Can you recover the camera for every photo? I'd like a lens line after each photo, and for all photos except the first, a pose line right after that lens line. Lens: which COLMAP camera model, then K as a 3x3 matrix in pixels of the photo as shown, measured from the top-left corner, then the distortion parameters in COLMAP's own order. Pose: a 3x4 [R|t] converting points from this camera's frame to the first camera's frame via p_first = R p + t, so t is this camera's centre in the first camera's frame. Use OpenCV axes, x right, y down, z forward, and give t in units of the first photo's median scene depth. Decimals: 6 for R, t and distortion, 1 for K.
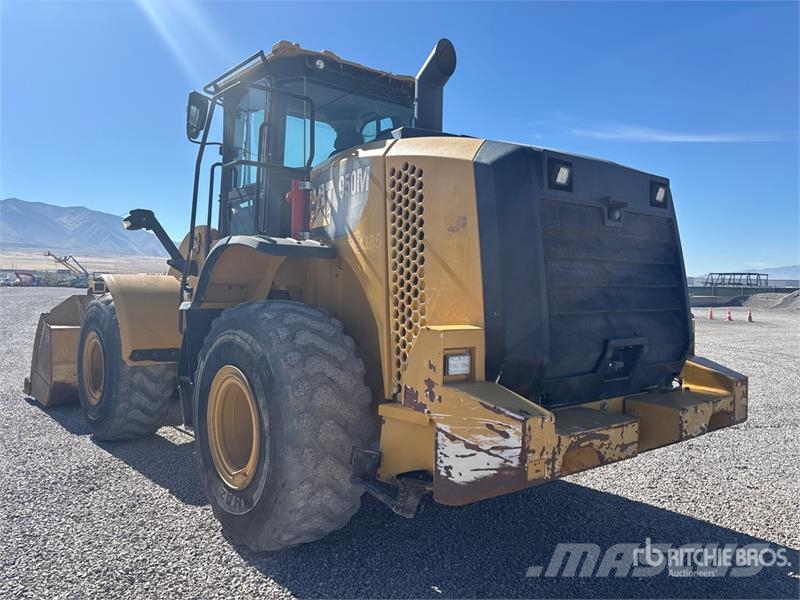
lens RADIAL K [[614.4, 0, 407.1], [0, 614.4, 292.6], [0, 0, 1]] dist [0.043698, -0.055160]
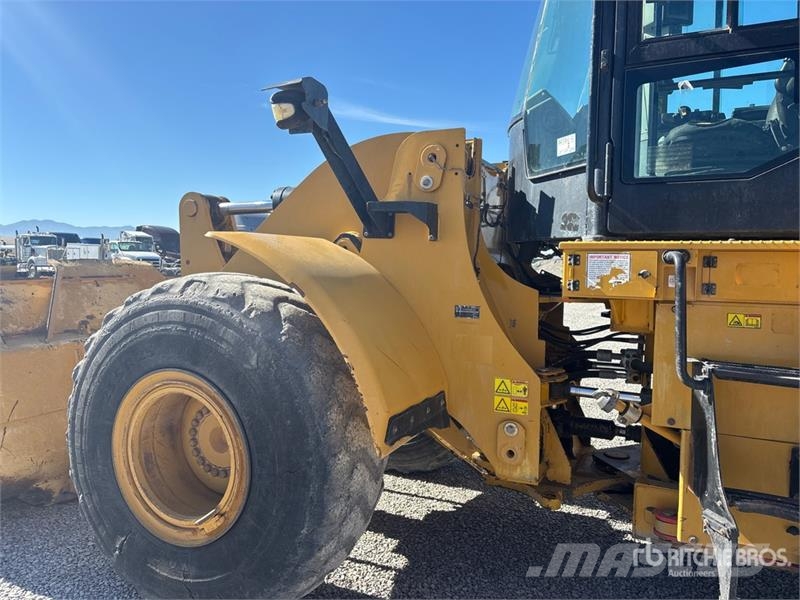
lens RADIAL K [[614.4, 0, 388.9], [0, 614.4, 294.7], [0, 0, 1]] dist [0.043698, -0.055160]
pose [[0.916282, -0.025394, 0.399727, -1.005438], [0.005412, 0.998682, 0.051039, -0.015165], [-0.400496, -0.044603, 0.915212, 1.056673]]
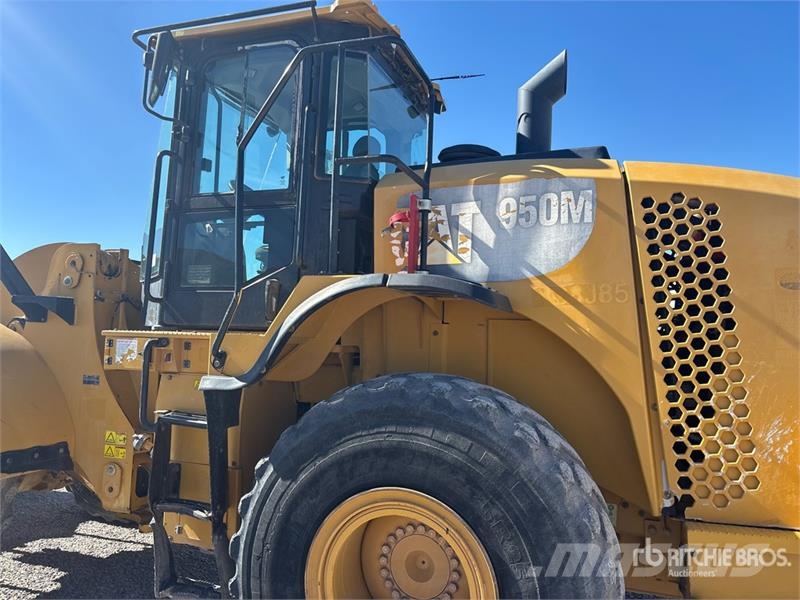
lens RADIAL K [[614.4, 0, 407.1], [0, 614.4, 289.4], [0, 0, 1]] dist [0.043698, -0.055160]
pose [[0.853520, 0.045676, 0.519054, -0.677001], [-0.009113, 0.997307, -0.072775, -0.034460], [-0.520980, 0.057385, 0.851638, 0.534206]]
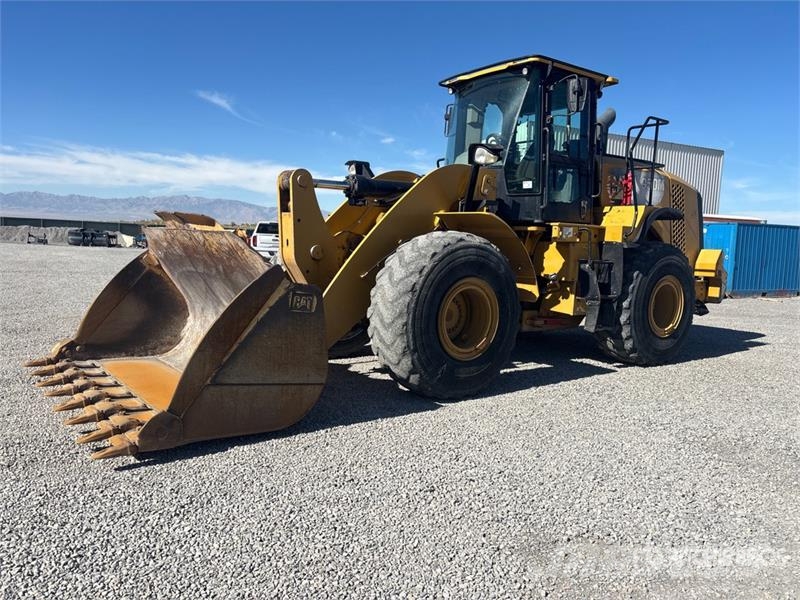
lens RADIAL K [[614.4, 0, 395.1], [0, 614.4, 300.5], [0, 0, 1]] dist [0.043698, -0.055160]
pose [[0.043296, -0.112819, 0.992672, -2.548543], [-0.029304, 0.993033, 0.114138, -0.000111], [-0.998632, -0.034031, 0.039688, 2.005289]]
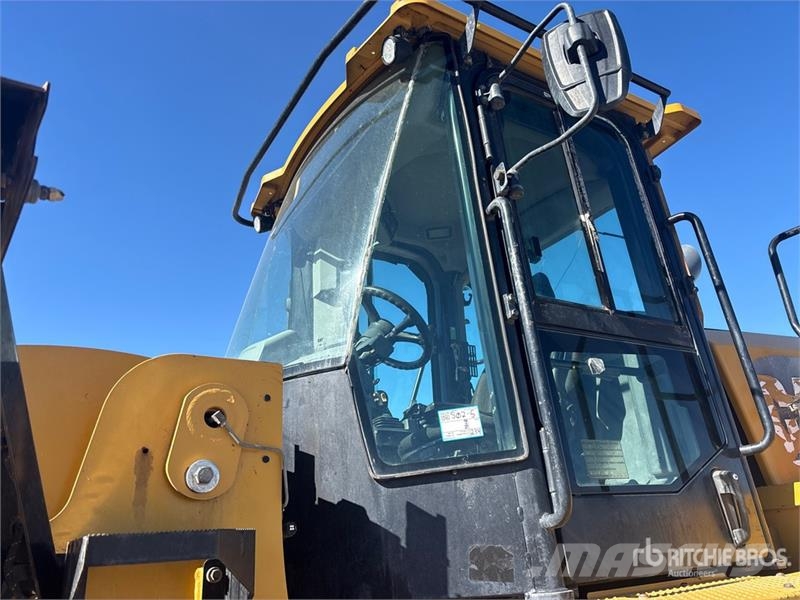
lens RADIAL K [[614.4, 0, 400.9], [0, 614.4, 303.2], [0, 0, 1]] dist [0.043698, -0.055160]
pose [[0.111749, 0.345296, 0.931817, -0.952285], [0.081245, 0.931376, -0.354876, -0.084506], [-0.990410, 0.115363, 0.076027, 1.668357]]
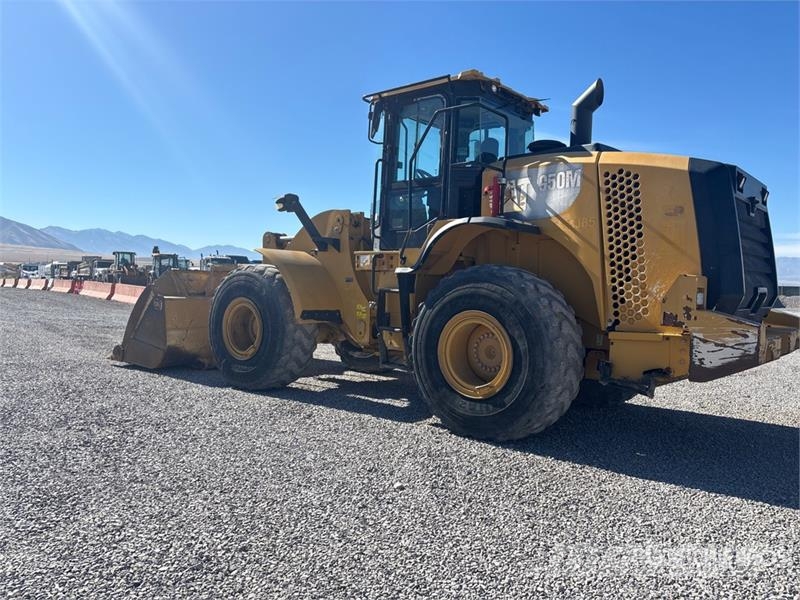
lens RADIAL K [[614.4, 0, 399.0], [0, 614.4, 296.3], [0, 0, 1]] dist [0.043698, -0.055160]
pose [[0.983929, 0.005446, 0.178475, -0.788035], [-0.008129, 0.999865, 0.014306, 0.077049], [-0.178373, -0.015527, 0.983840, -0.364336]]
